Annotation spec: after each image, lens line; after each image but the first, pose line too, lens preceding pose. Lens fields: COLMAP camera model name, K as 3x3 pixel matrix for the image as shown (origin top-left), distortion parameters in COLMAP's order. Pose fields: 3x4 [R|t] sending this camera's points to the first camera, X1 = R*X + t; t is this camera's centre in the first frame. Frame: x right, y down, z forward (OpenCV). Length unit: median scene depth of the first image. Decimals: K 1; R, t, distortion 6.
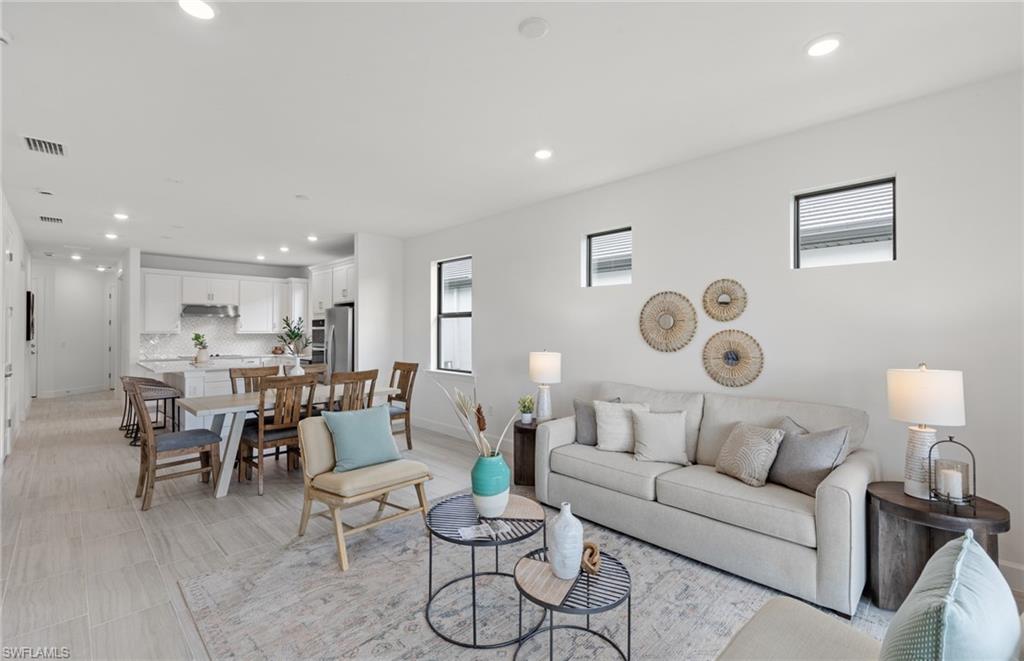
lens RADIAL K [[436.0, 0, 515.0], [0, 436.0, 328.3], [0, 0, 1]] dist [0.012997, -0.012713]
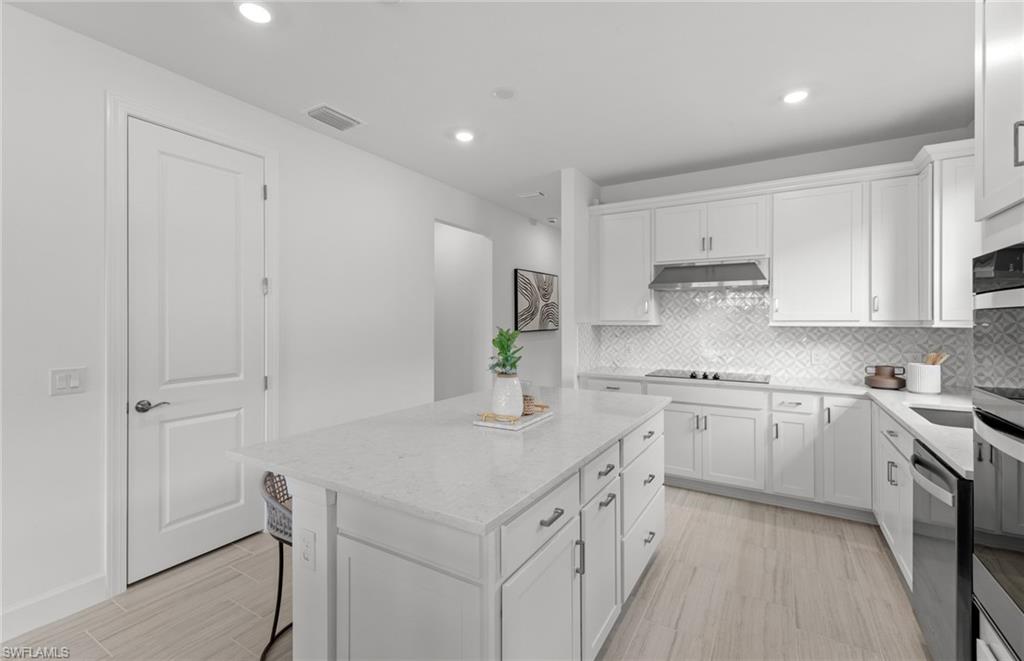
lens RADIAL K [[441.4, 0, 511.8], [0, 441.4, 325.6], [0, 0, 1]] dist [0.001496, 0.000065]
pose [[0.227582, 0.010109, -0.973706, -0.335473], [0.005686, 0.999915, 0.011710, 0.006028], [0.973742, -0.008202, 0.227505, 0.784166]]
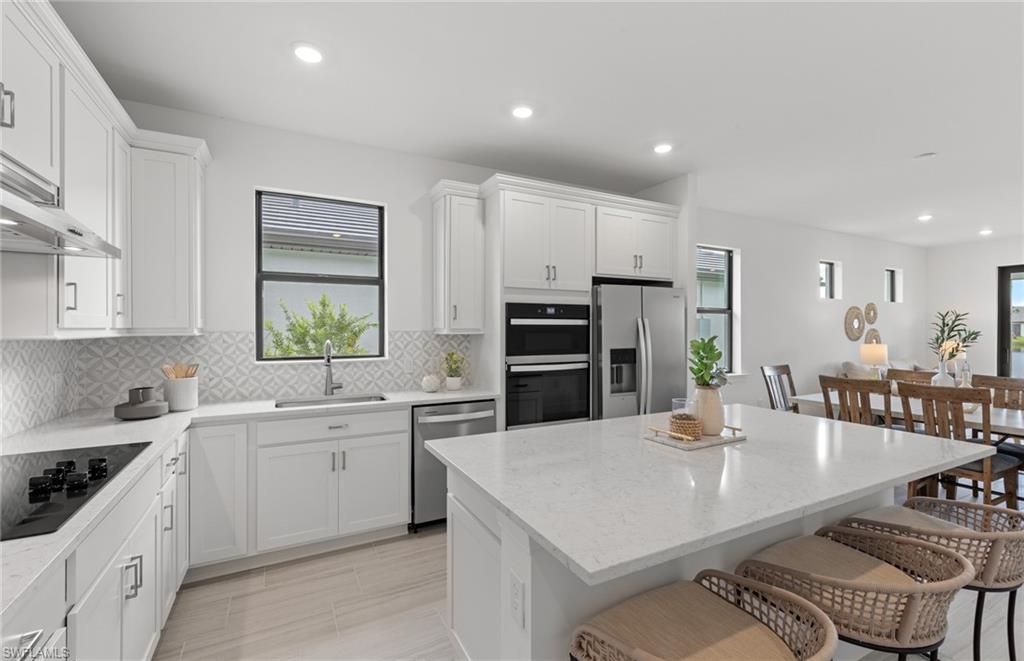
lens RADIAL K [[447.3, 0, 518.8], [0, 447.3, 331.1], [0, 0, 1]] dist [0.003734, 0.000049]
pose [[0.297041, -0.004271, 0.954855, -0.890561], [-0.006769, 0.999955, 0.006579, 0.006244], [-0.954841, -0.008418, 0.296999, 0.870334]]
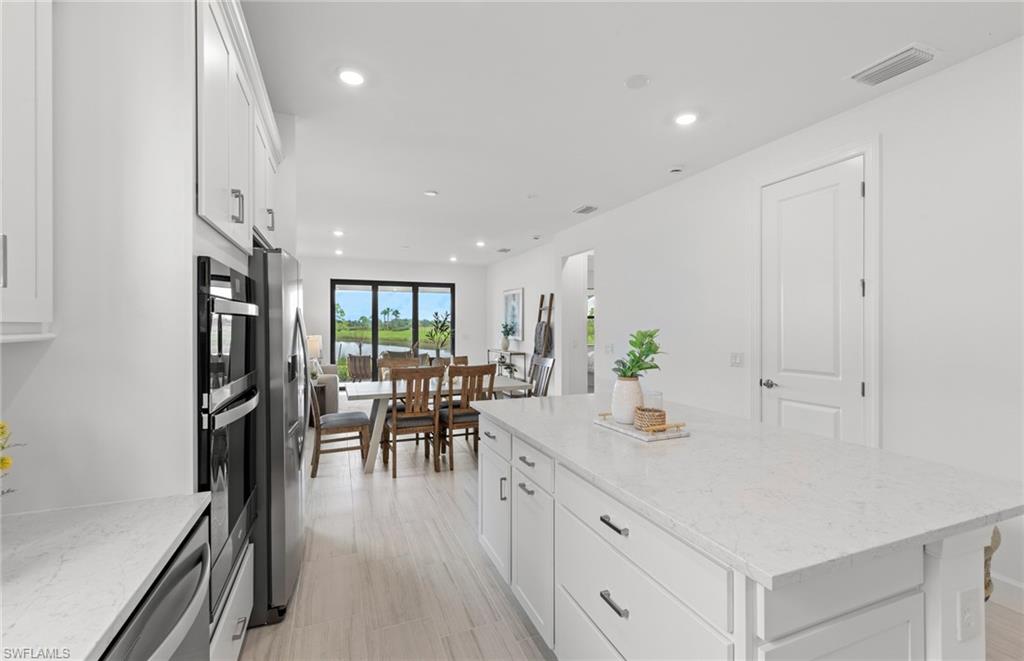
lens RADIAL K [[441.4, 0, 511.8], [0, 441.4, 325.6], [0, 0, 1]] dist [0.001496, 0.000065]
pose [[-0.910691, 0.002179, 0.413081, -0.650465], [-0.000787, 0.999975, -0.007009, 0.009198], [-0.413086, -0.006708, -0.910667, 1.125973]]
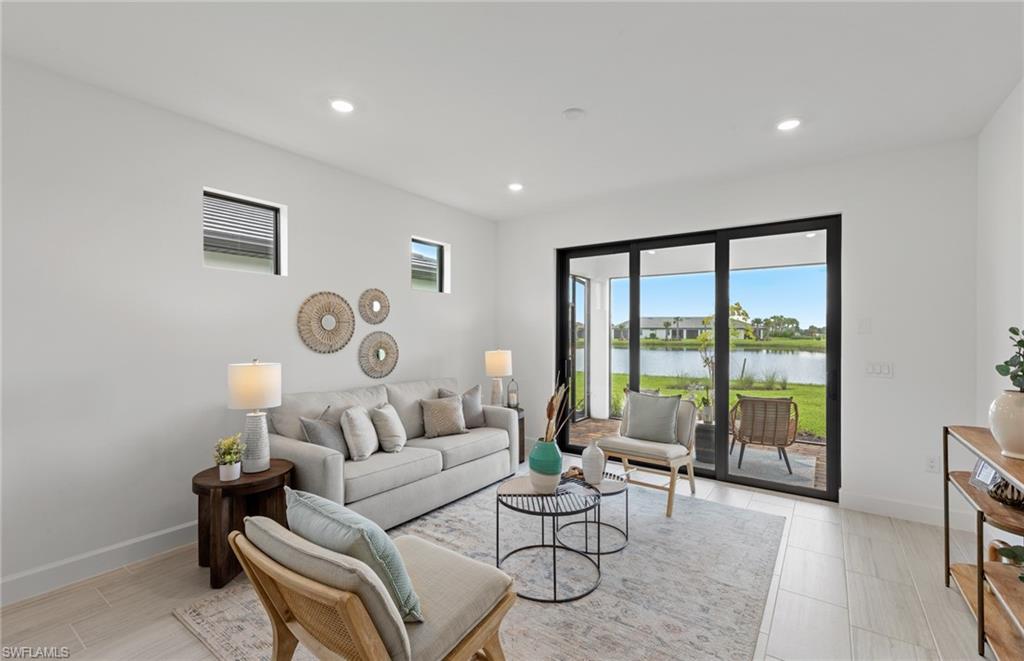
lens RADIAL K [[436.0, 0, 515.0], [0, 436.0, 328.3], [0, 0, 1]] dist [0.012997, -0.012713]
pose [[-0.149918, 0.012761, 0.988616, -0.338046], [-0.006445, 0.999883, -0.013884, 0.004478], [-0.988677, -0.008453, -0.149819, 0.358489]]
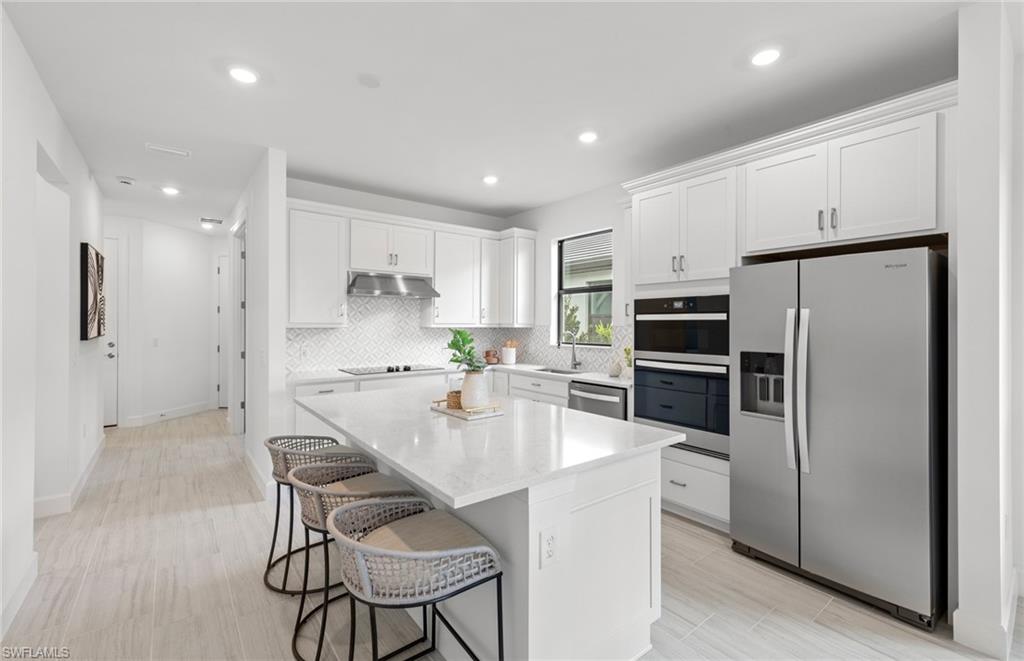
lens RADIAL K [[441.4, 0, 511.8], [0, 441.4, 325.6], [0, 0, 1]] dist [0.001496, 0.000065]
pose [[0.990436, 0.004460, -0.137903, -0.532986], [-0.003003, 0.999937, 0.010771, 0.003652], [0.137943, -0.010254, 0.990387, 0.535745]]
